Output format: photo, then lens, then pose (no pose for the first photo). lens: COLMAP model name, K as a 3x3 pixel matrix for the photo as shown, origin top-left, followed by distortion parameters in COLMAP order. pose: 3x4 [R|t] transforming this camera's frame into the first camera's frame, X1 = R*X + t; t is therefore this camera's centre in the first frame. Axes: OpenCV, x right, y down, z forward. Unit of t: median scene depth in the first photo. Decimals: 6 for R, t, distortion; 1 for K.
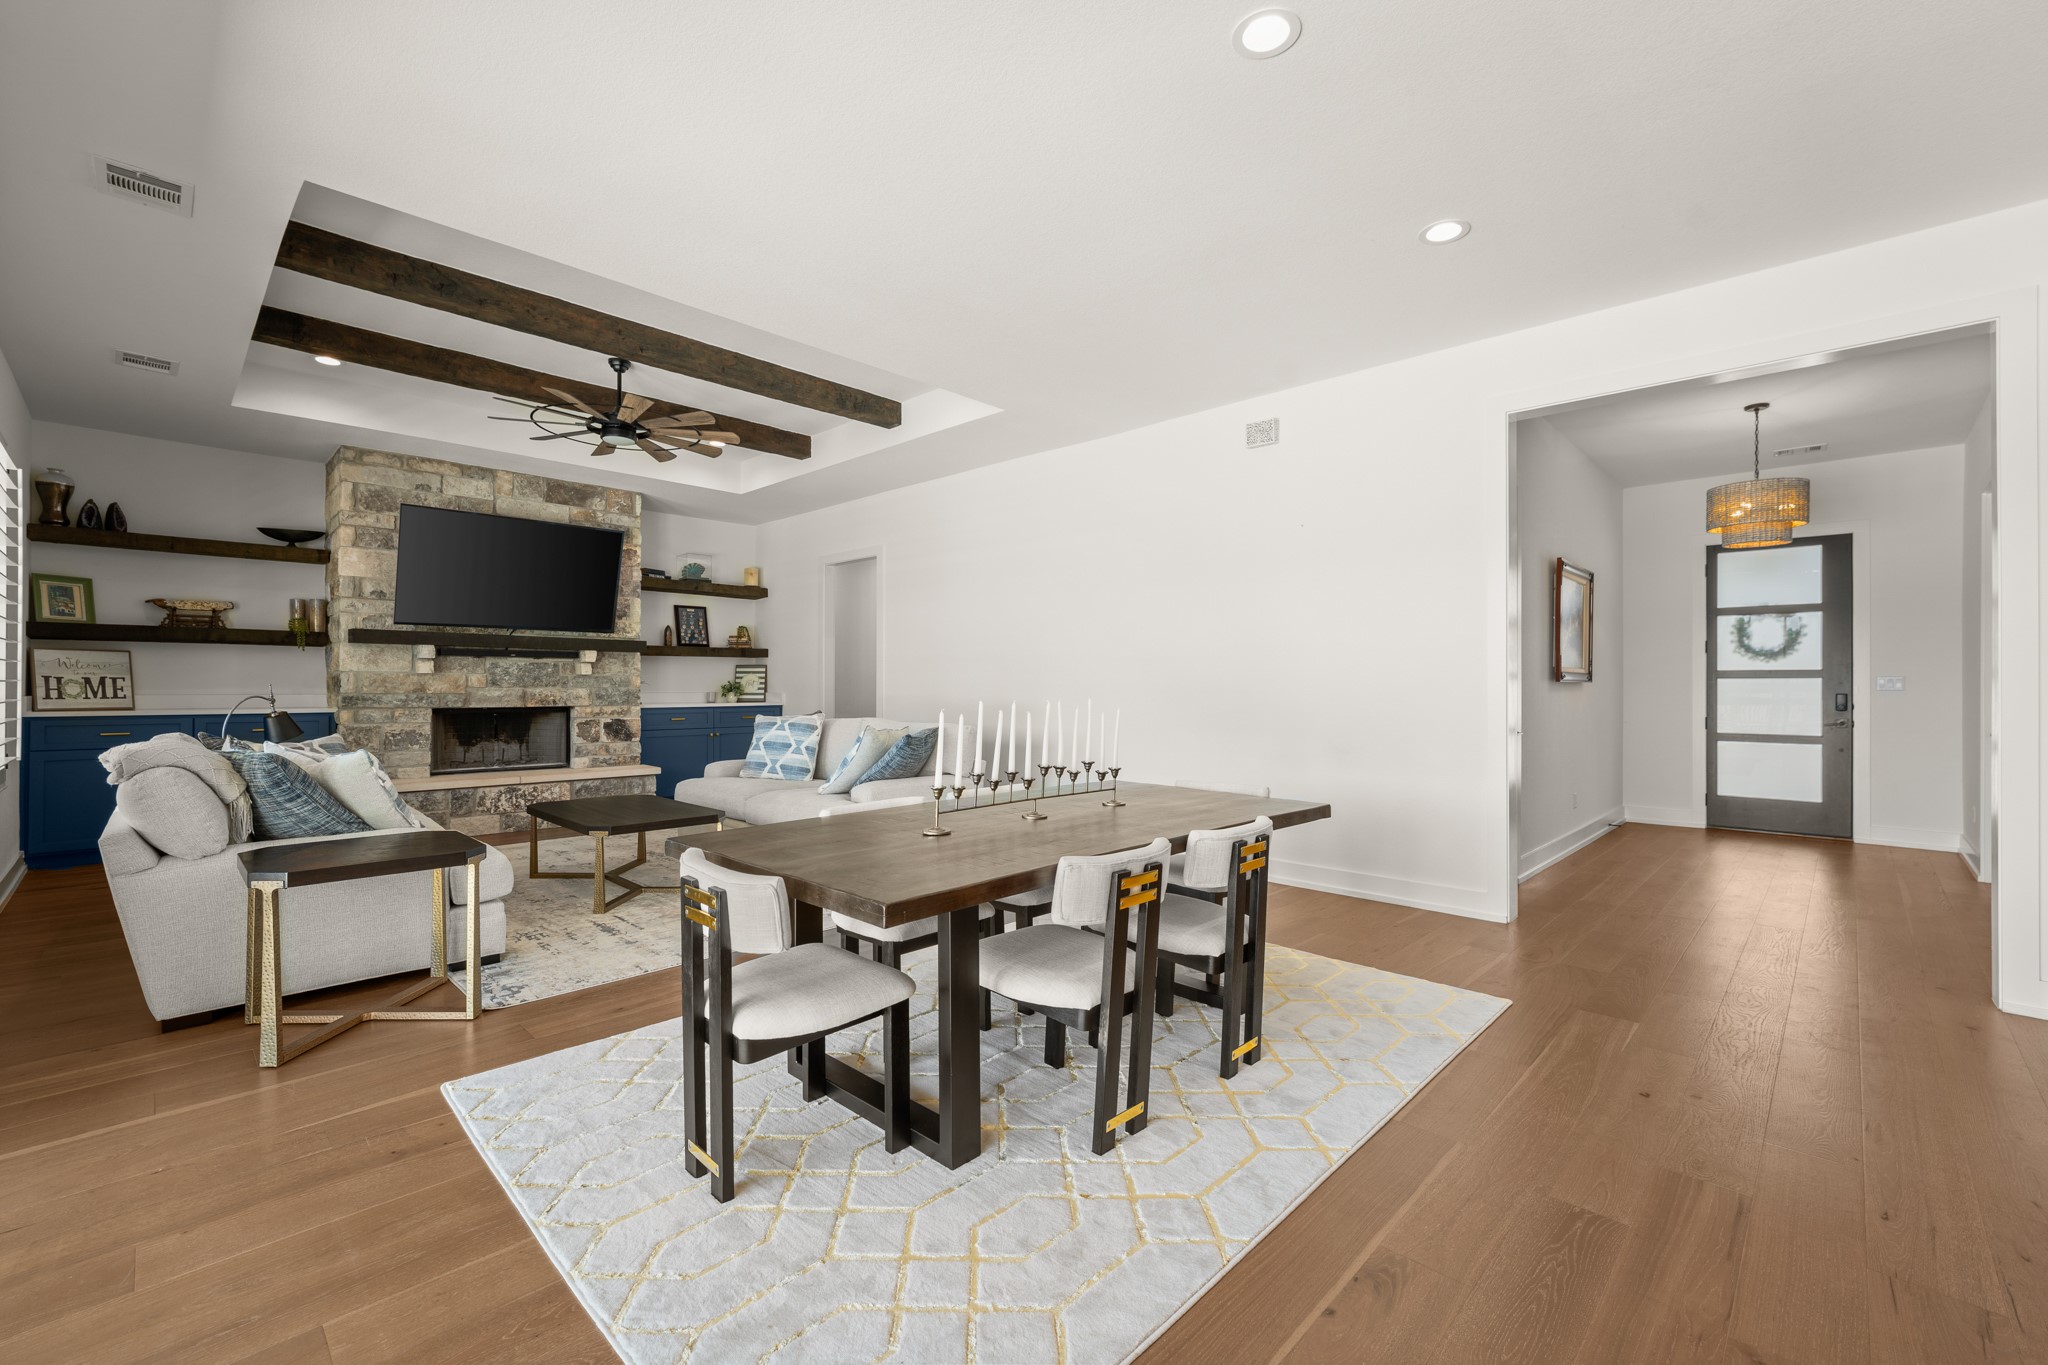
lens RADIAL K [[844.7, 0, 1024.0], [0, 844.7, 682.5], [0, 0, 1]] dist [-0.000766, -0.000101]
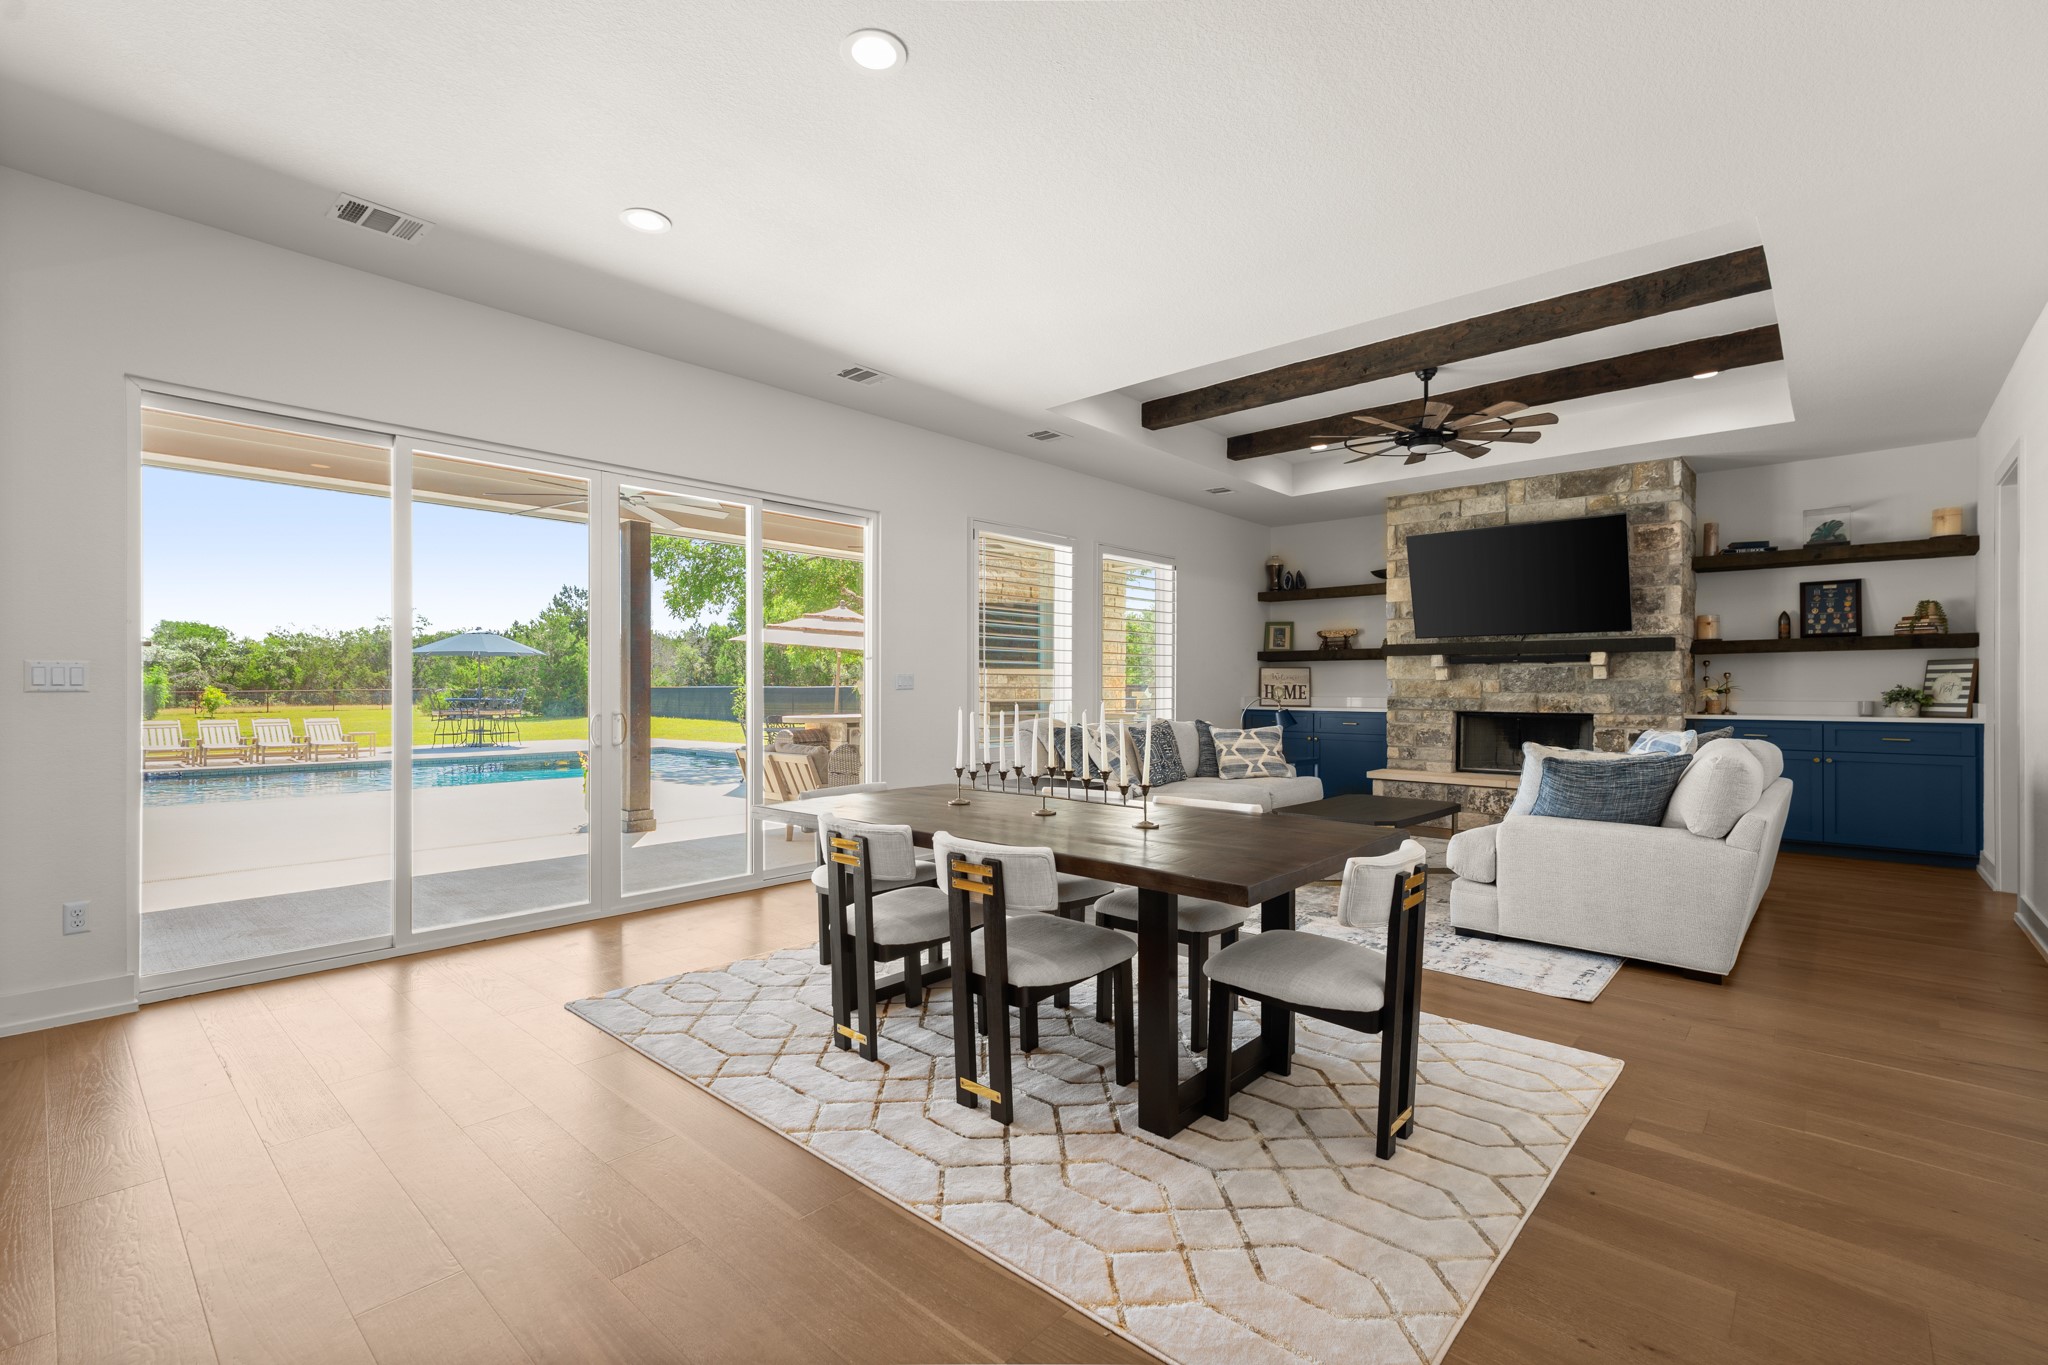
lens RADIAL K [[919.3, 0, 1024.0], [0, 919.3, 682.5], [0, 0, 1]] dist [0.000366, 0.000056]
pose [[0.036912, -0.010113, -0.999267, 0.471006], [0.000222, 0.999949, -0.010111, 0.004589], [0.999319, 0.000151, 0.036912, 0.372681]]
